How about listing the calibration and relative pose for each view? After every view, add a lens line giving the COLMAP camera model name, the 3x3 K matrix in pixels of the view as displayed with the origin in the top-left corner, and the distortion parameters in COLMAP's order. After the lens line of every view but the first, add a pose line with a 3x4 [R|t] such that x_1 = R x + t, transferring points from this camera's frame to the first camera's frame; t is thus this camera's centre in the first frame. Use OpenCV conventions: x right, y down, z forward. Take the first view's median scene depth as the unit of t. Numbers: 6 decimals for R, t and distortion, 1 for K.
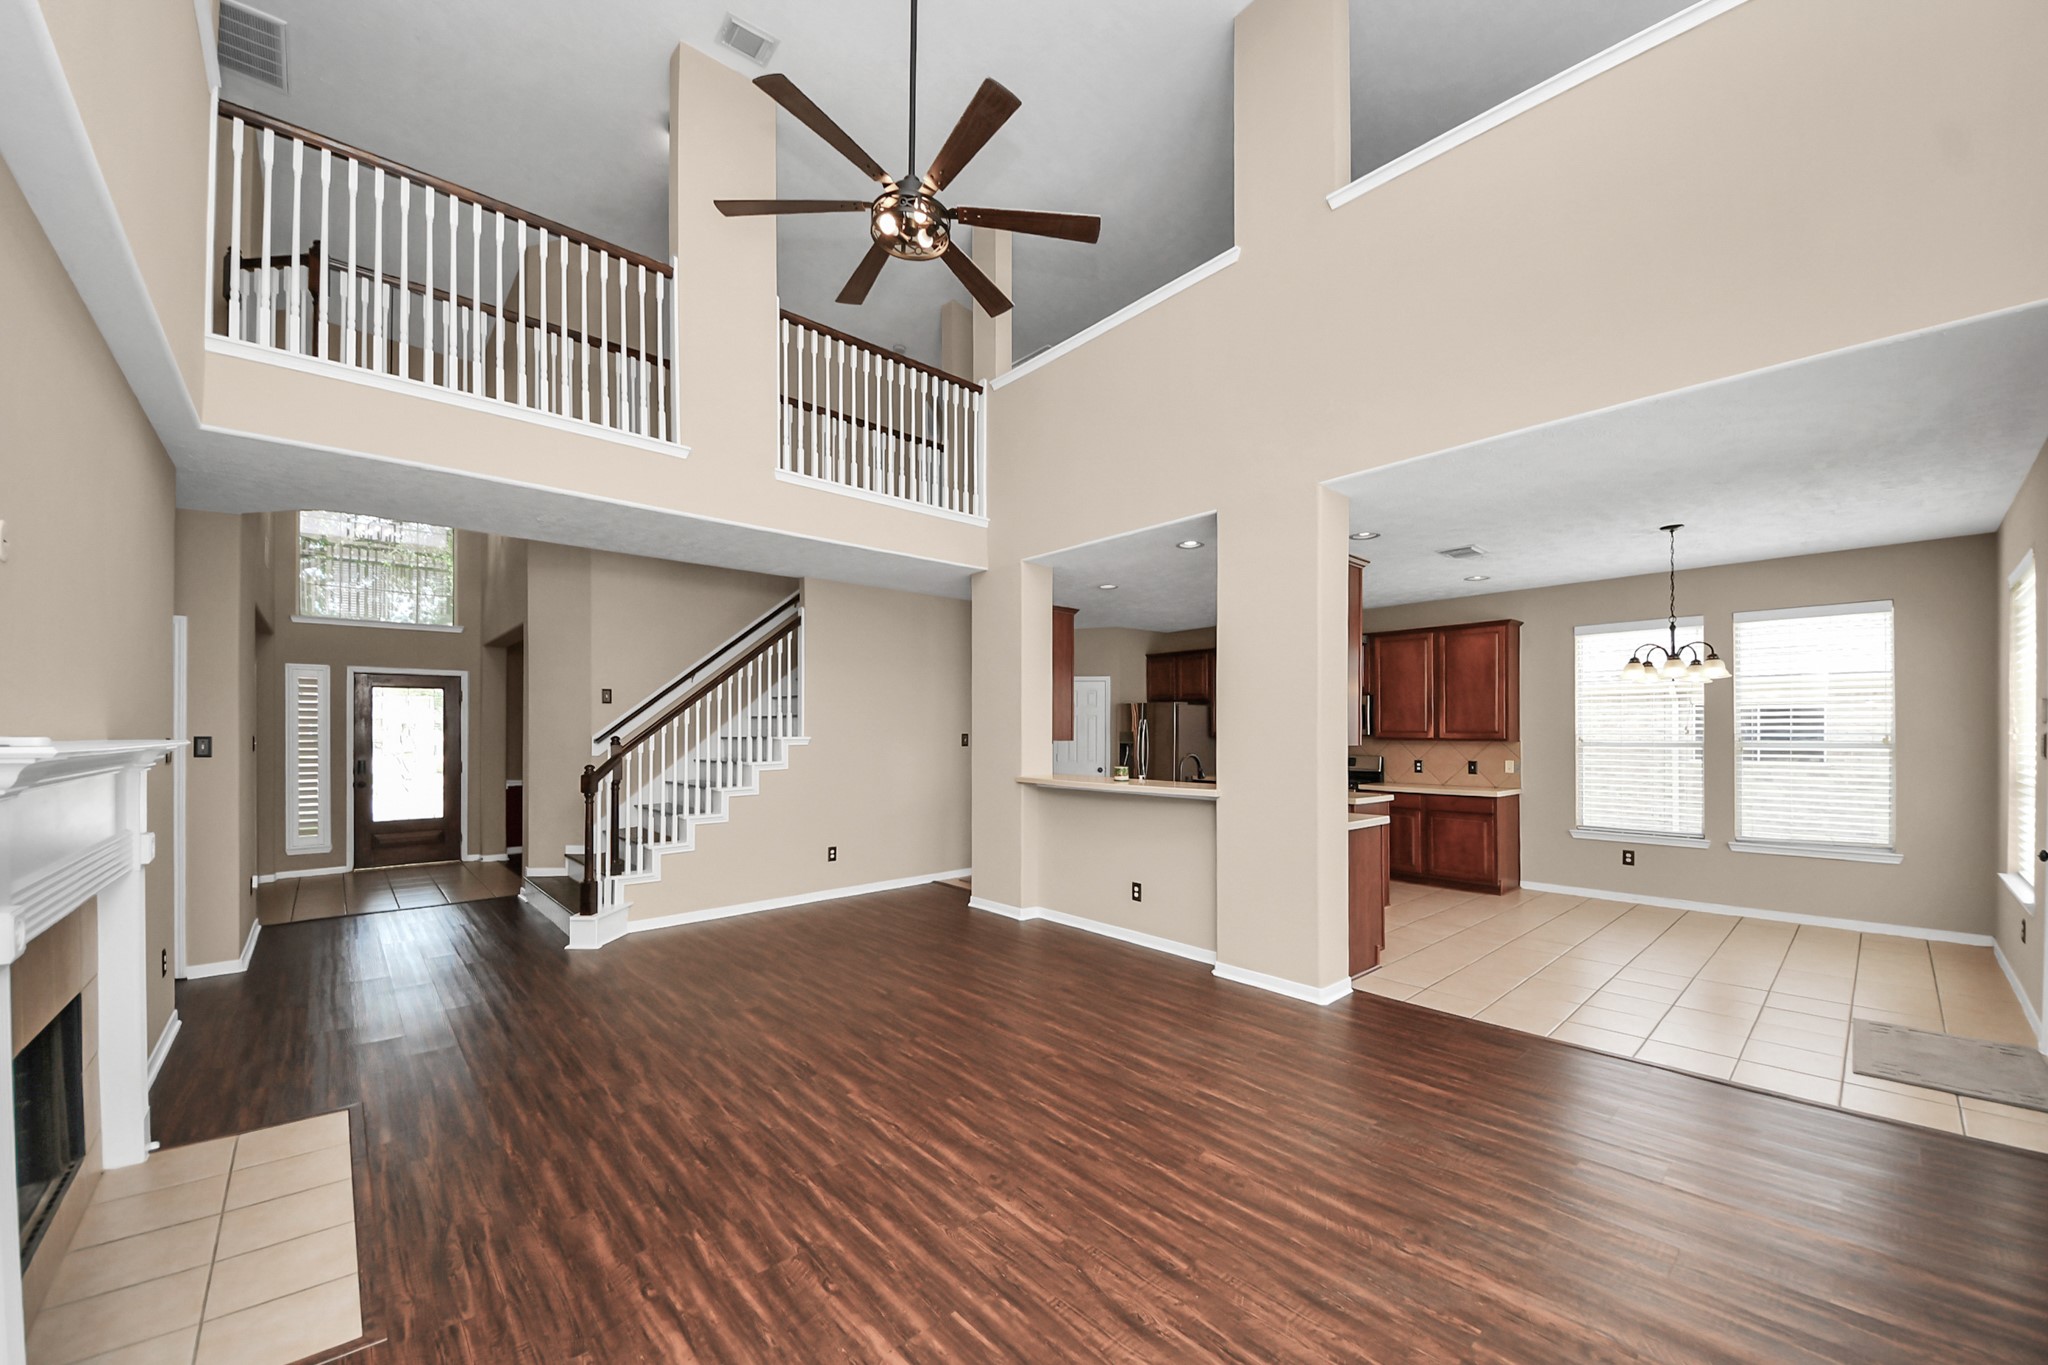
lens RADIAL K [[770.5, 0, 1036.1], [0, 770.5, 723.8], [0, 0, 1]] dist [0.019126, -0.000294]
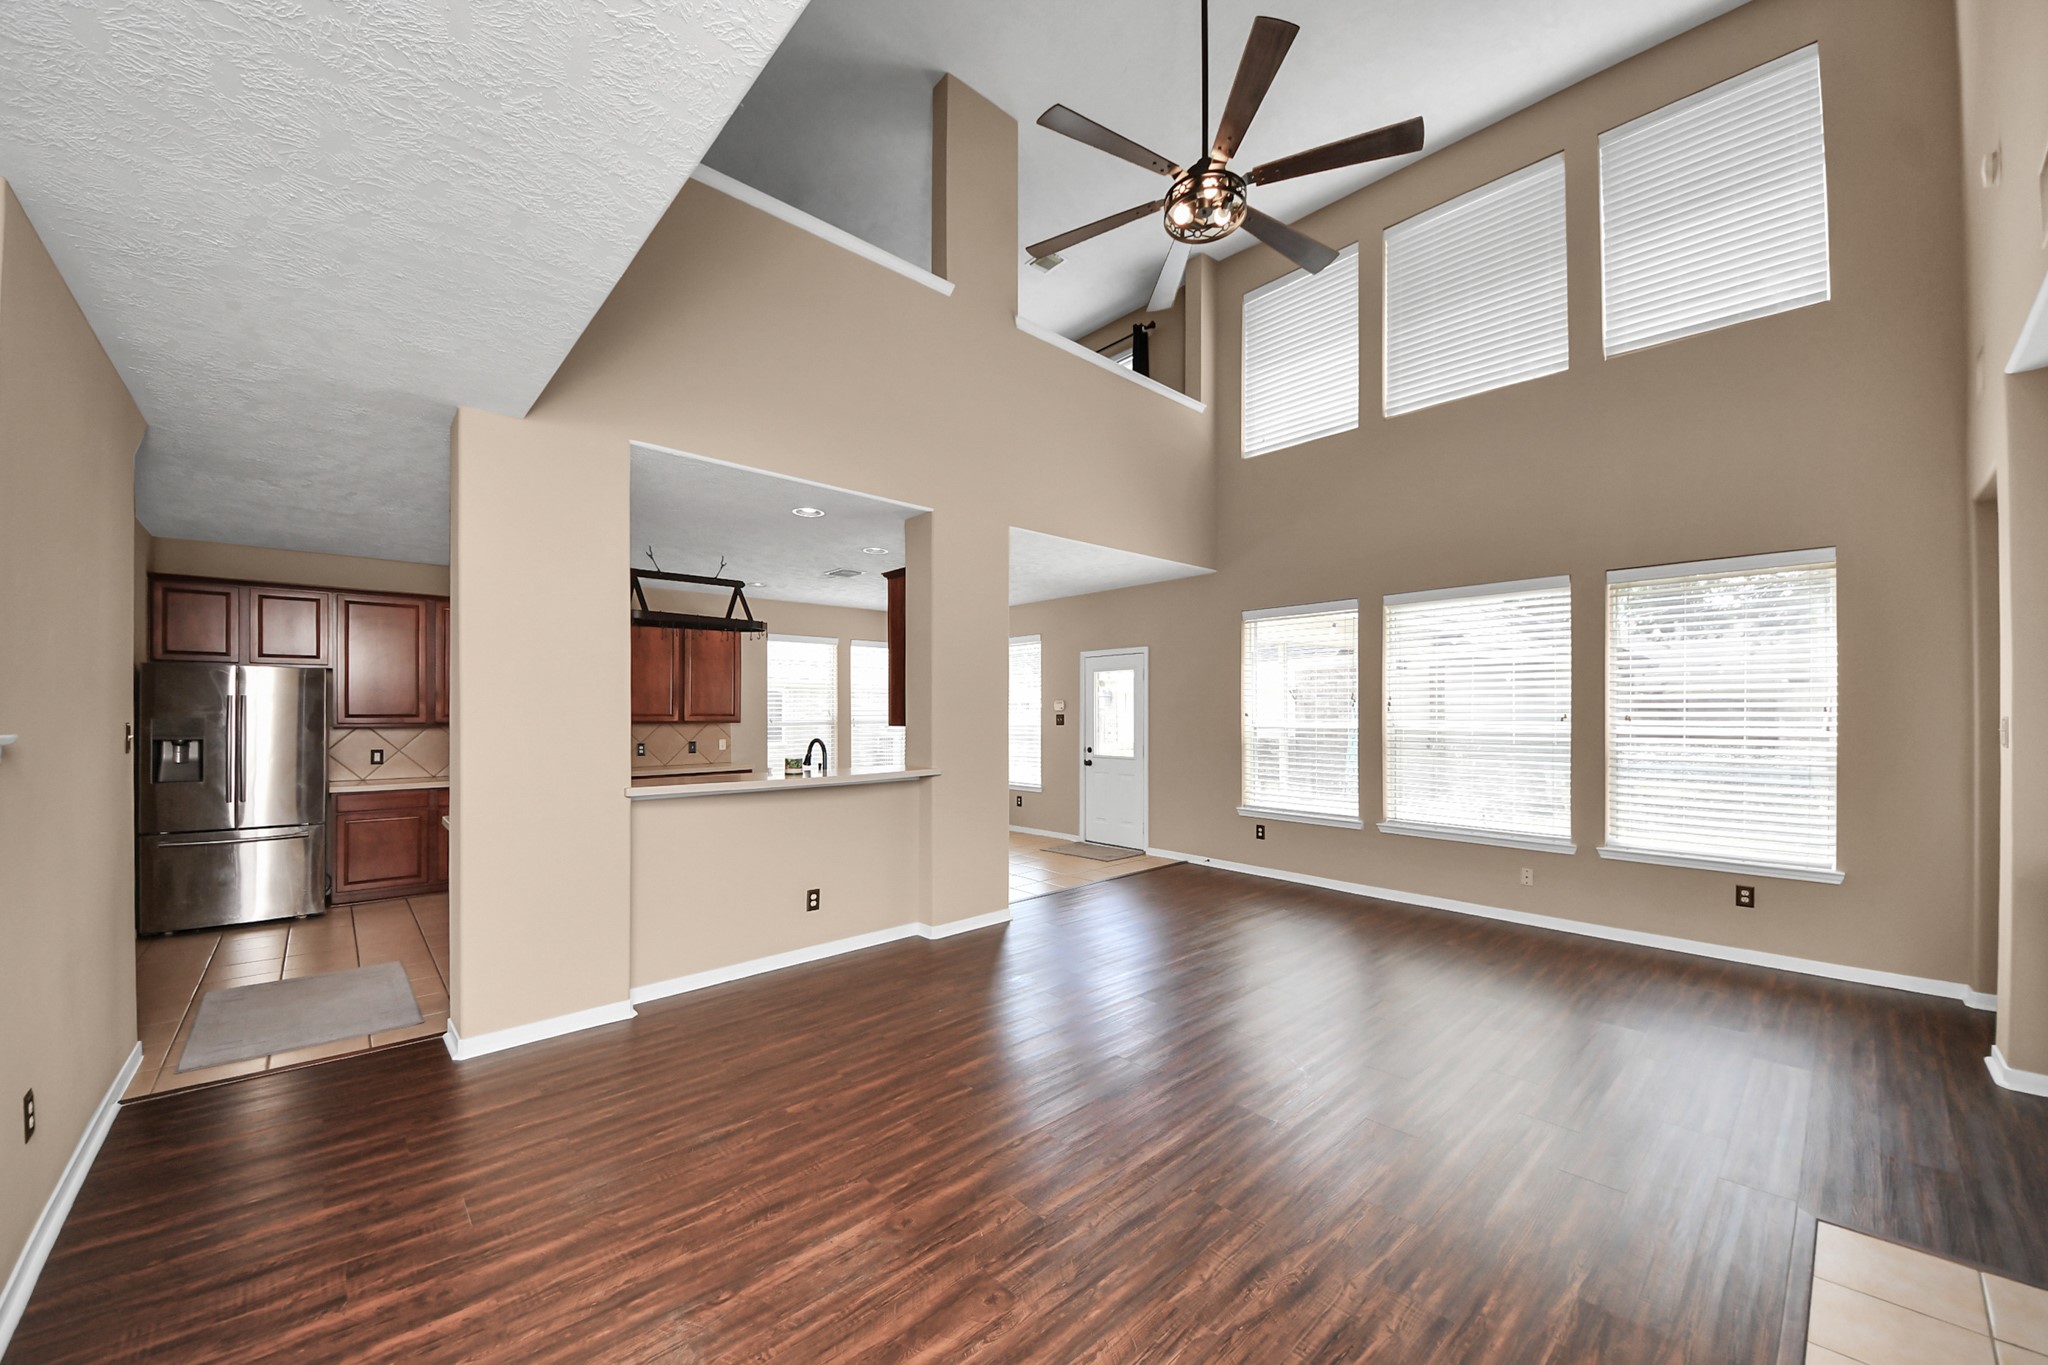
lens RADIAL K [[740.6, 0, 1017.3], [0, 740.6, 714.3], [0, 0, 1]] dist [0.000243, -0.000027]
pose [[-0.012141, 0.000907, 0.999926, -1.112411], [-0.005670, 0.999983, -0.000976, 0.016631], [-0.999910, -0.005681, -0.012135, 1.251452]]
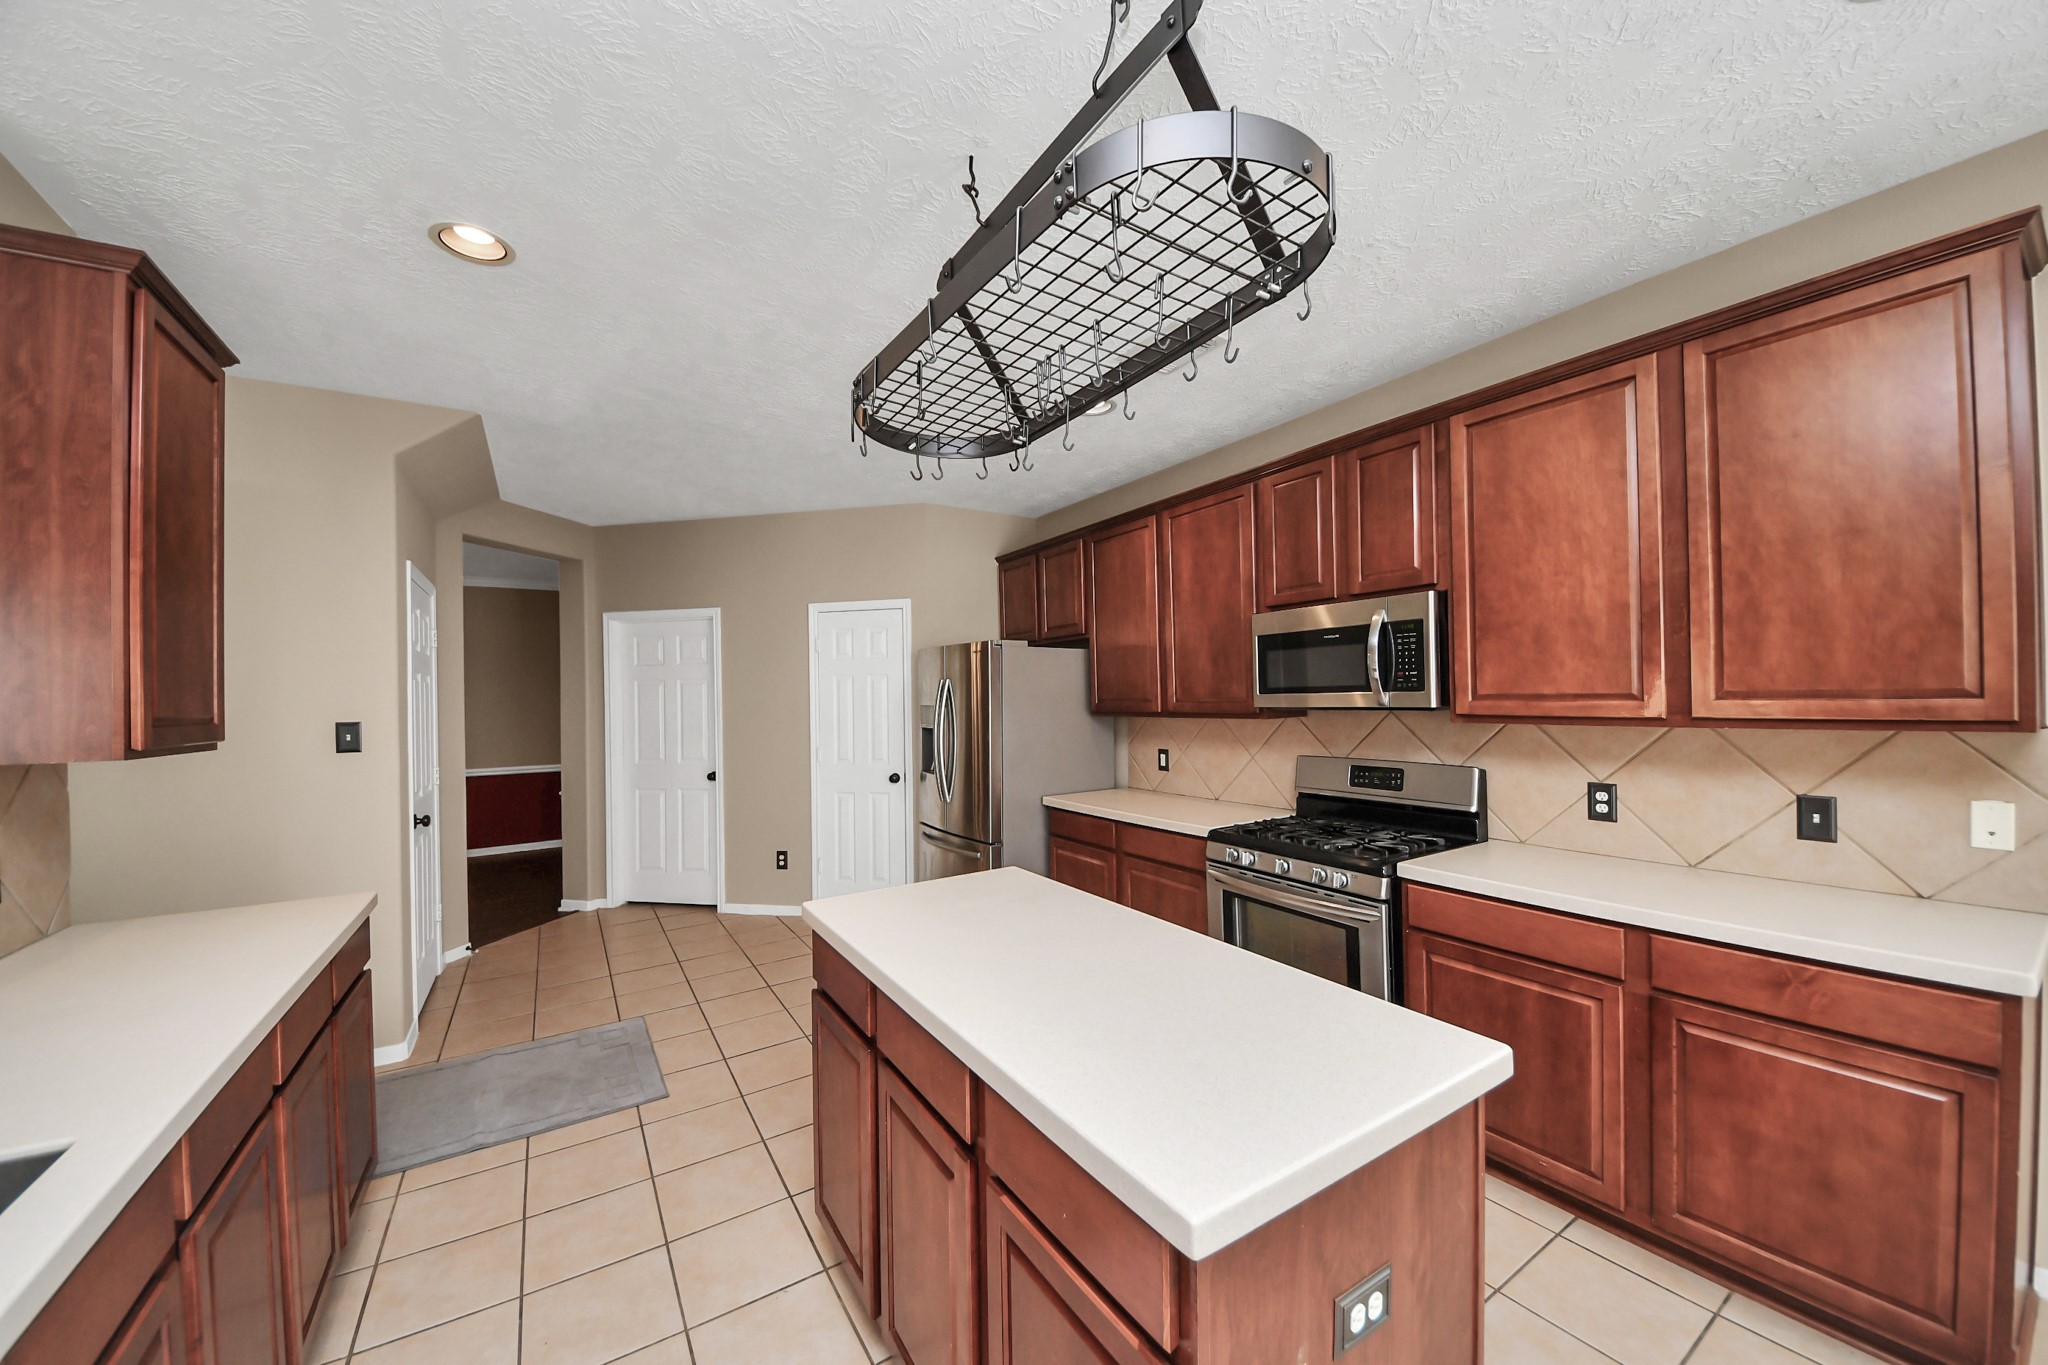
lens RADIAL K [[740.7, 0, 1025.7], [0, 740.7, 694.3], [0, 0, 1]] dist [0.056096, -0.024340]
pose [[0.988435, -0.011913, -0.151176, 0.719573], [0.012078, 0.999927, 0.000175, 0.014822], [0.151163, -0.001999, 0.988507, 1.535883]]
